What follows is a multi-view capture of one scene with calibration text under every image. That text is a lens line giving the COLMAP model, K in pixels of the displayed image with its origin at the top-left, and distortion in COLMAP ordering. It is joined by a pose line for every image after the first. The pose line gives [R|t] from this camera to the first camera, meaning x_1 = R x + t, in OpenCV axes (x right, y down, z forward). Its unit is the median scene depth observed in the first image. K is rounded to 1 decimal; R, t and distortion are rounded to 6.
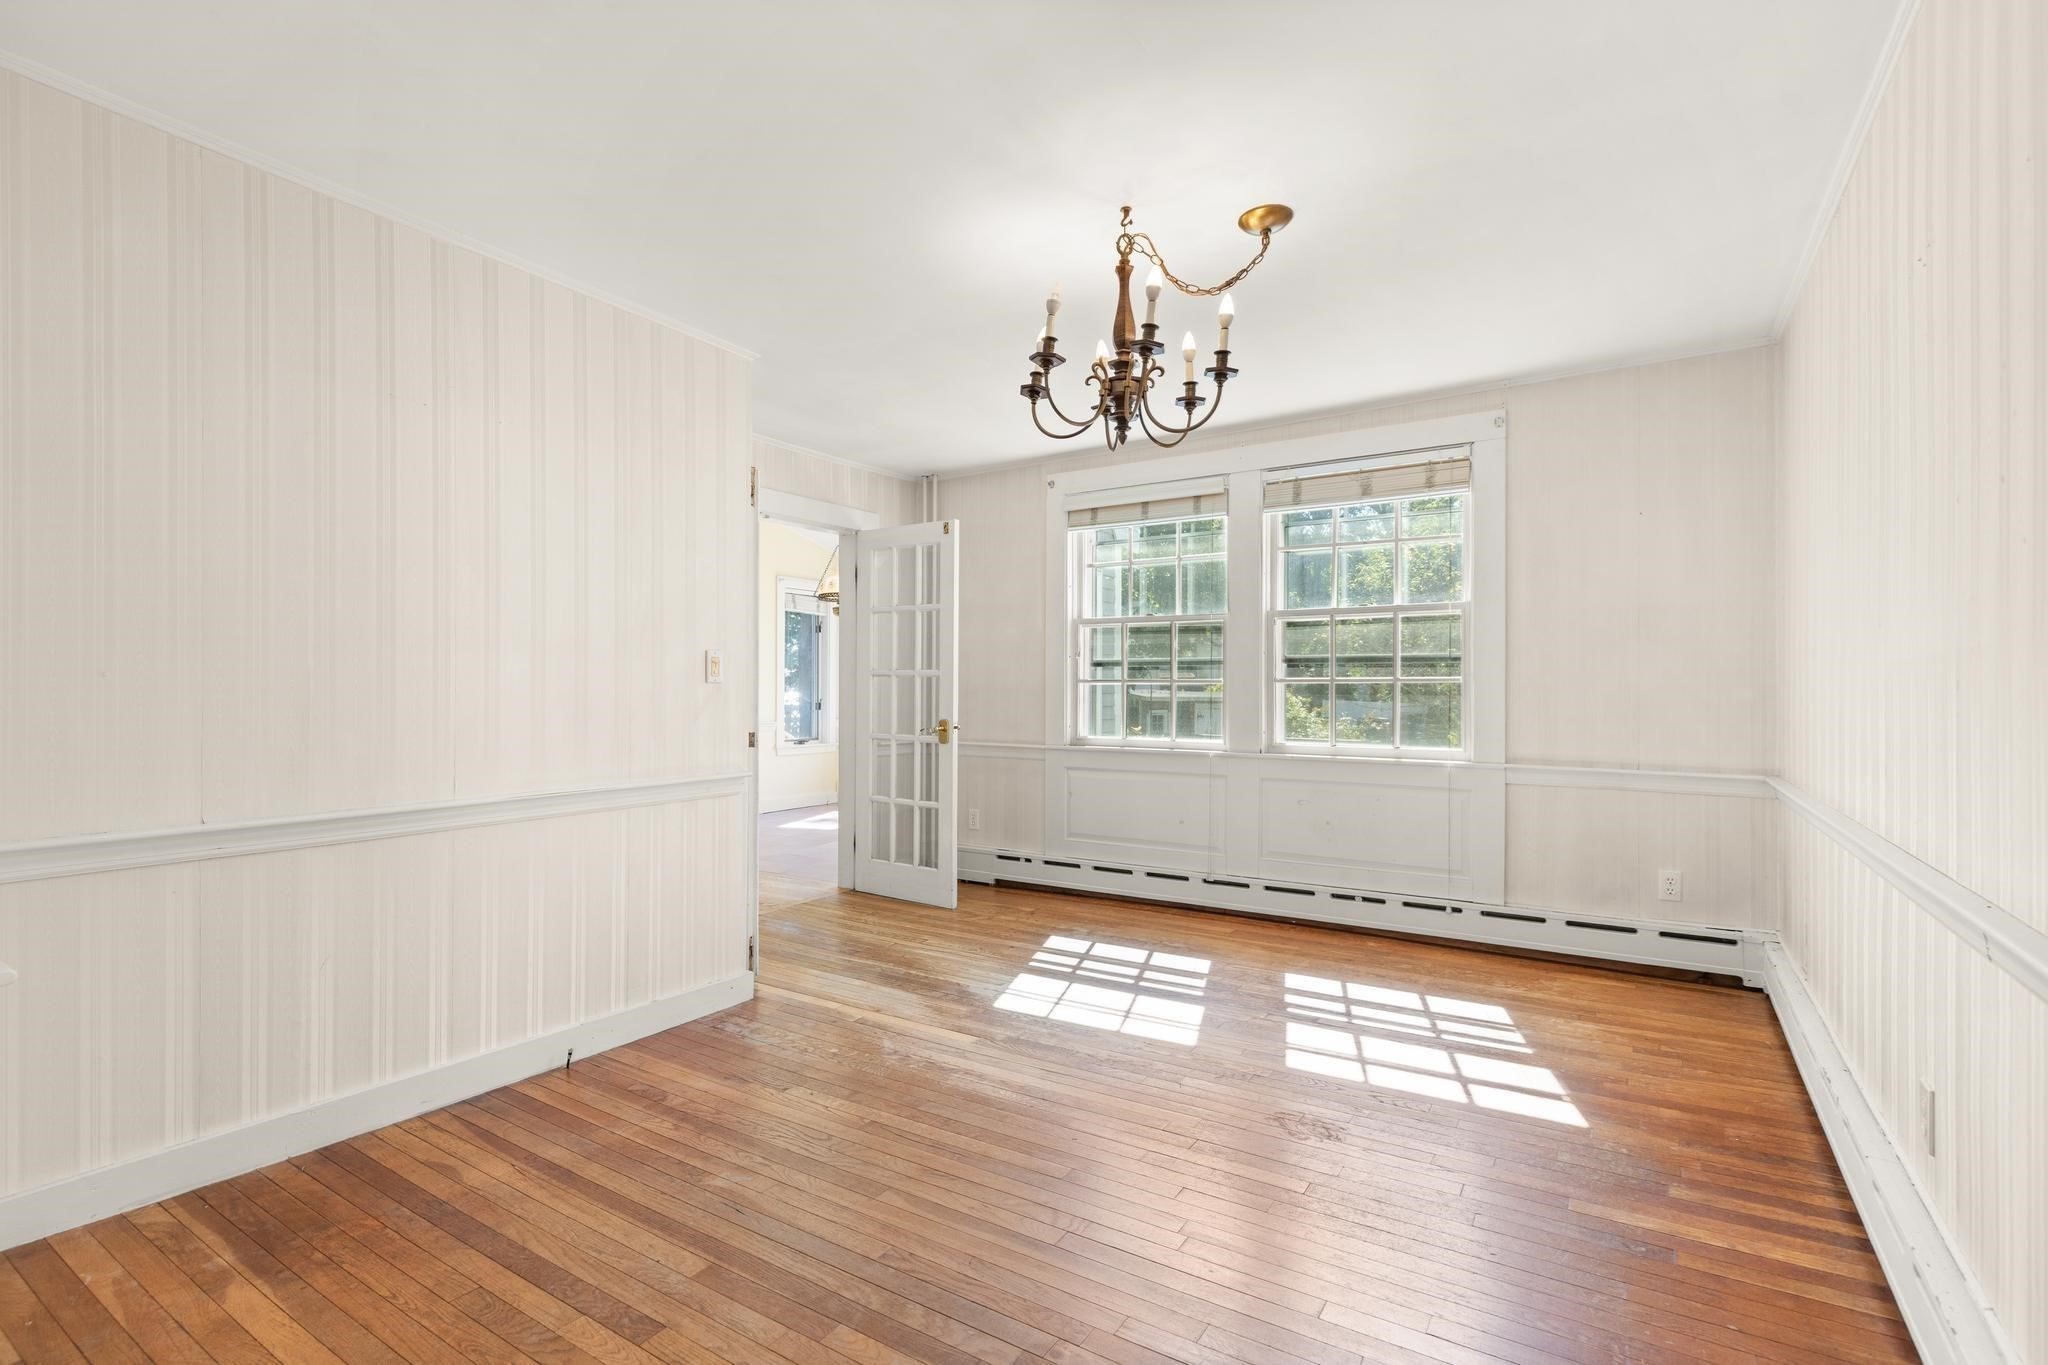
lens RADIAL K [[969.4, 0, 1025.1], [0, 969.4, 677.3], [0, 0, 1]] dist [0.004602, 0.000149]
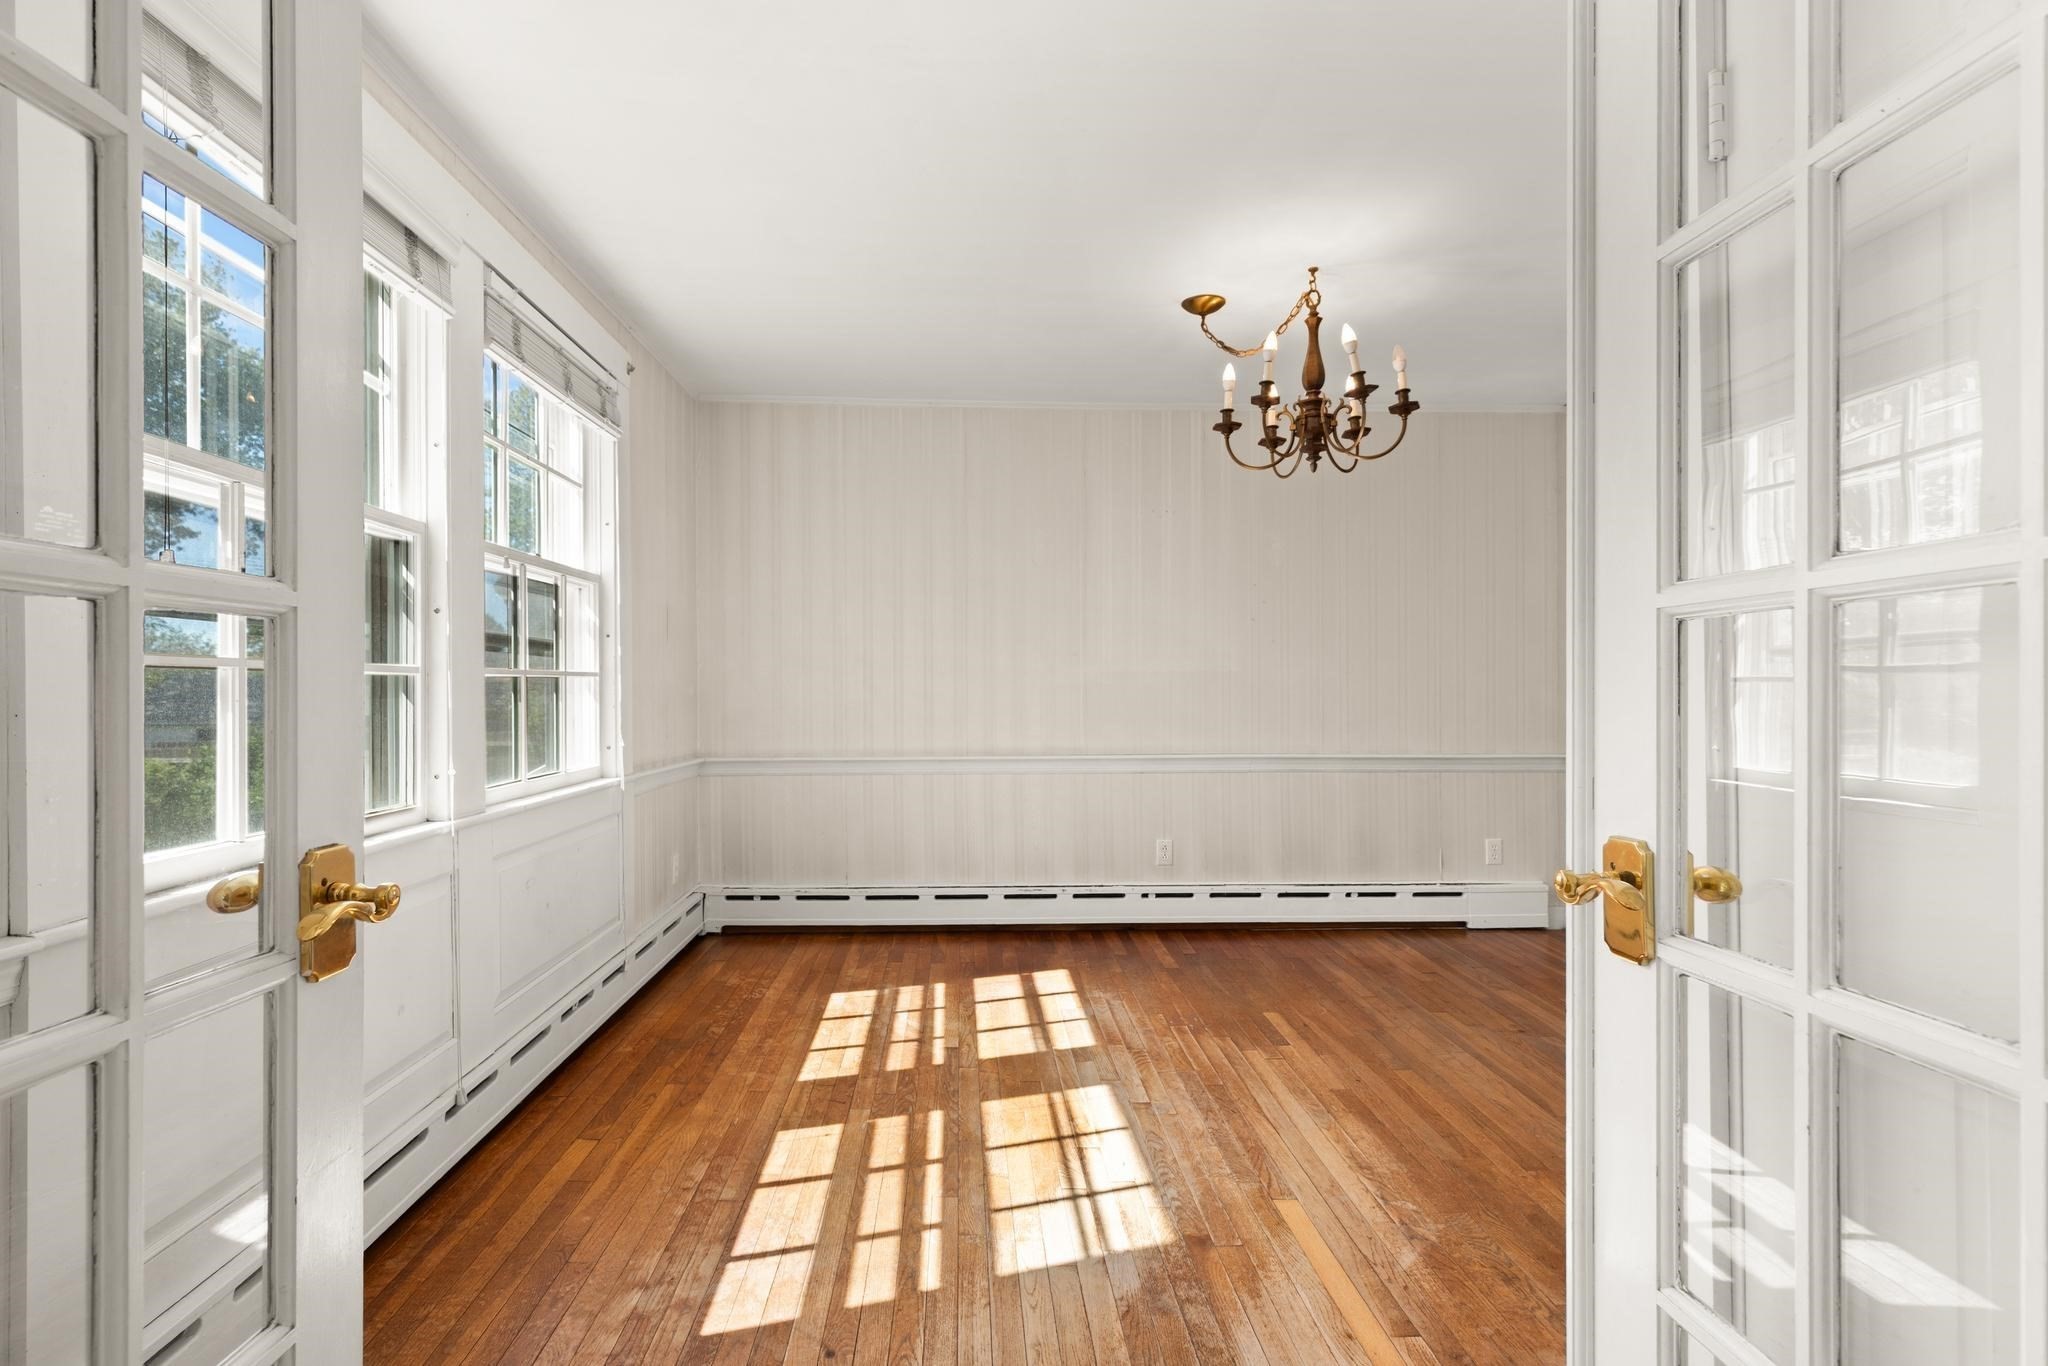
lens RADIAL K [[969.4, 0, 1025.1], [0, 969.4, 677.8], [0, 0, 1]] dist [0.004602, 0.000149]
pose [[-0.594843, 0.003294, 0.803835, -0.476444], [-0.006852, 0.999934, -0.009169, 0.014366], [-0.803812, -0.010962, -0.594782, 1.505601]]
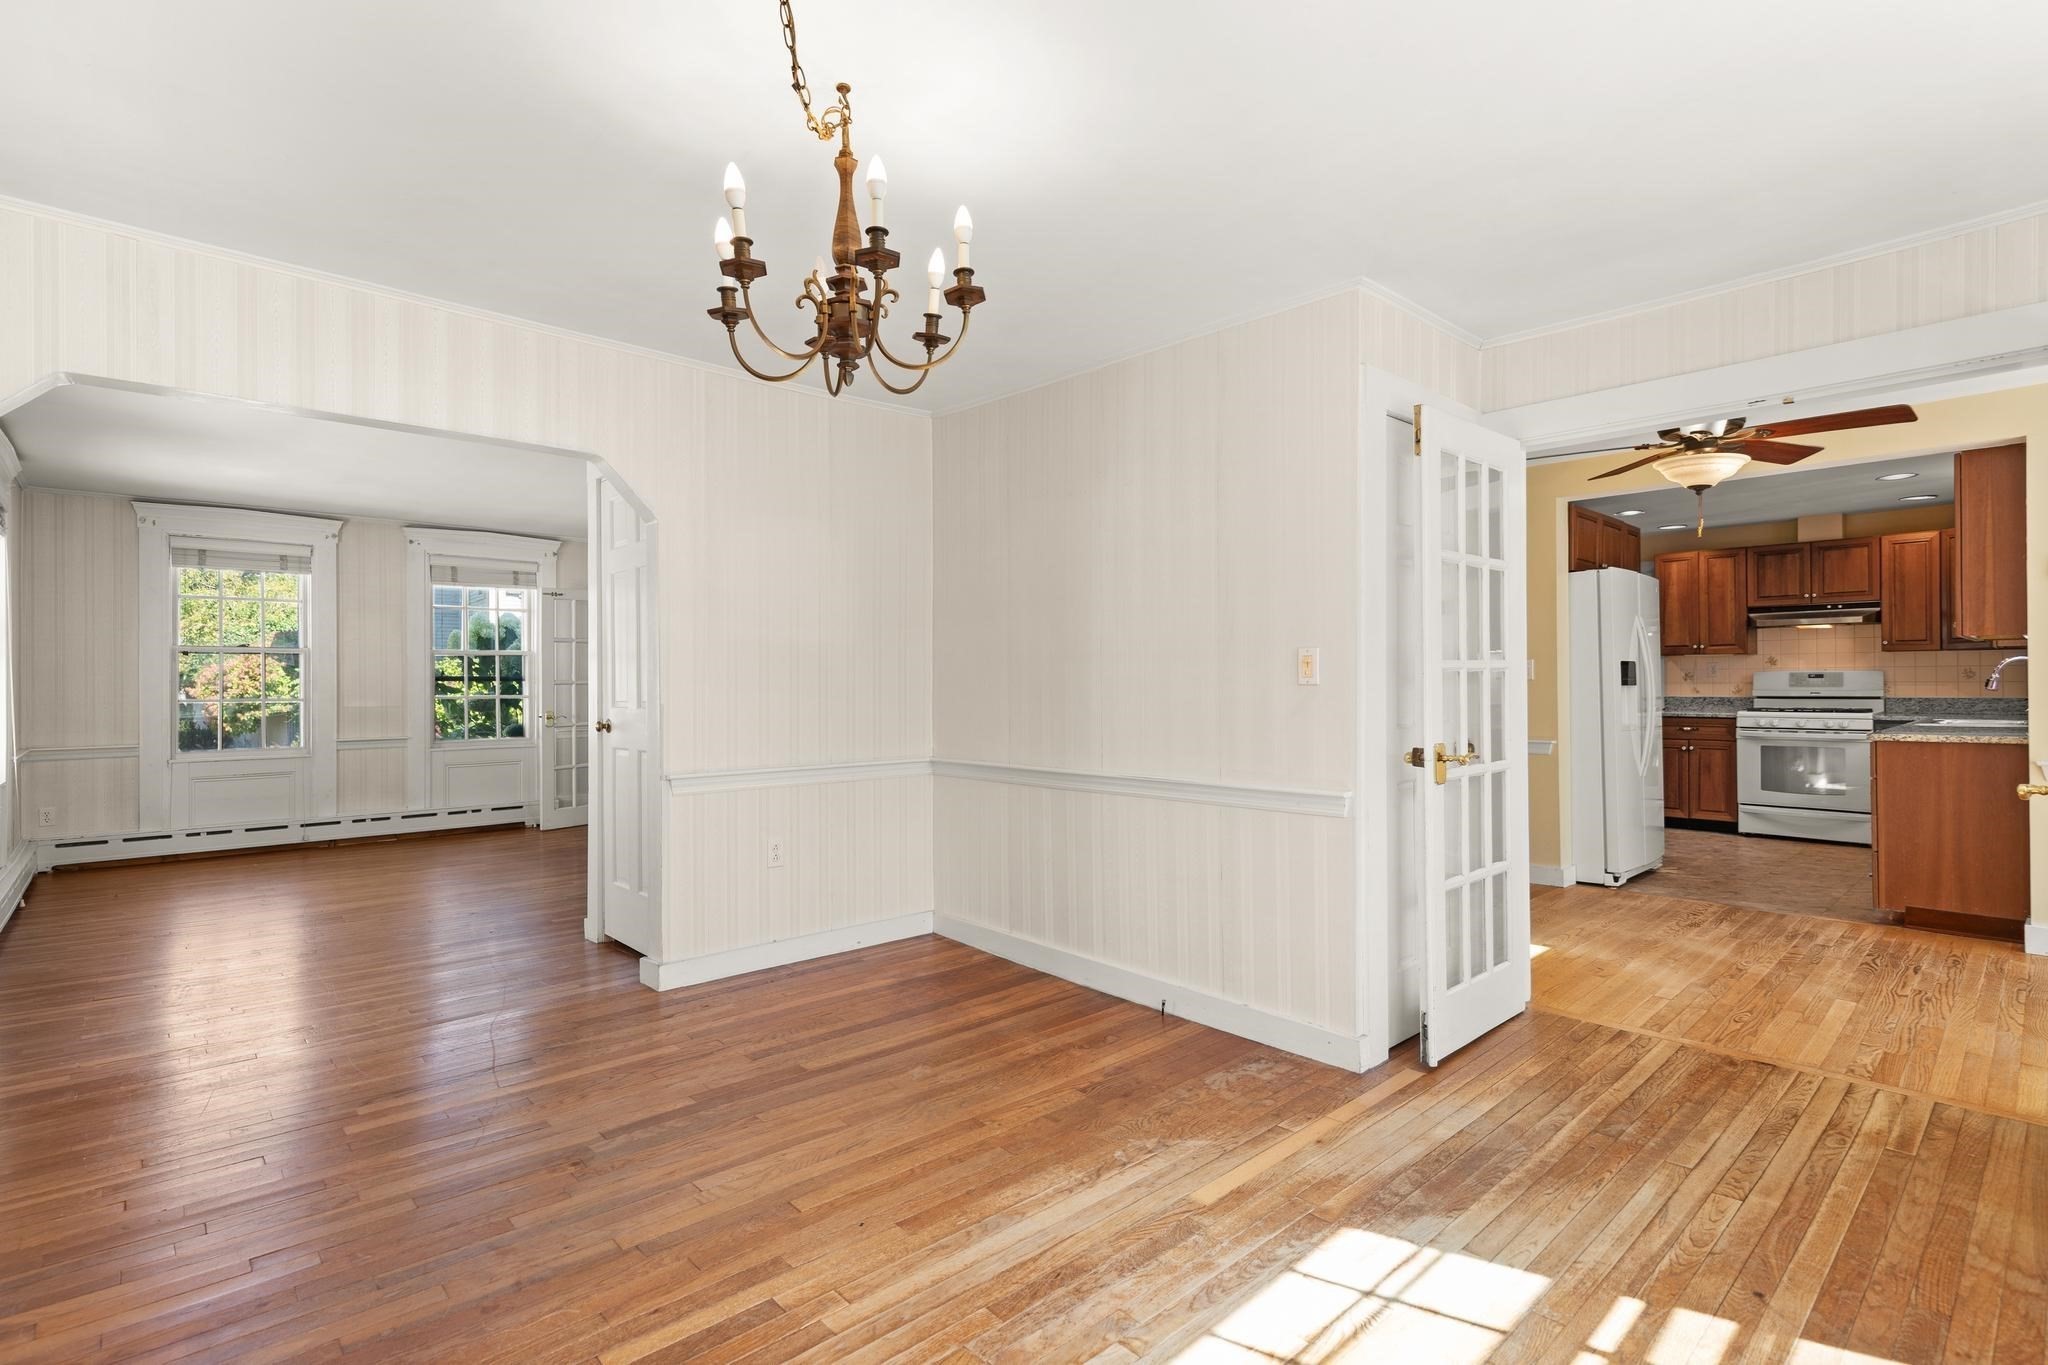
lens RADIAL K [[969.4, 0, 1025.1], [0, 969.4, 677.3], [0, 0, 1]] dist [0.004602, 0.000149]
pose [[-0.257511, -0.008917, -0.966234, 0.630058], [0.009654, 0.999884, -0.011801, 0.008194], [0.966227, -0.012367, -0.257395, 1.029780]]
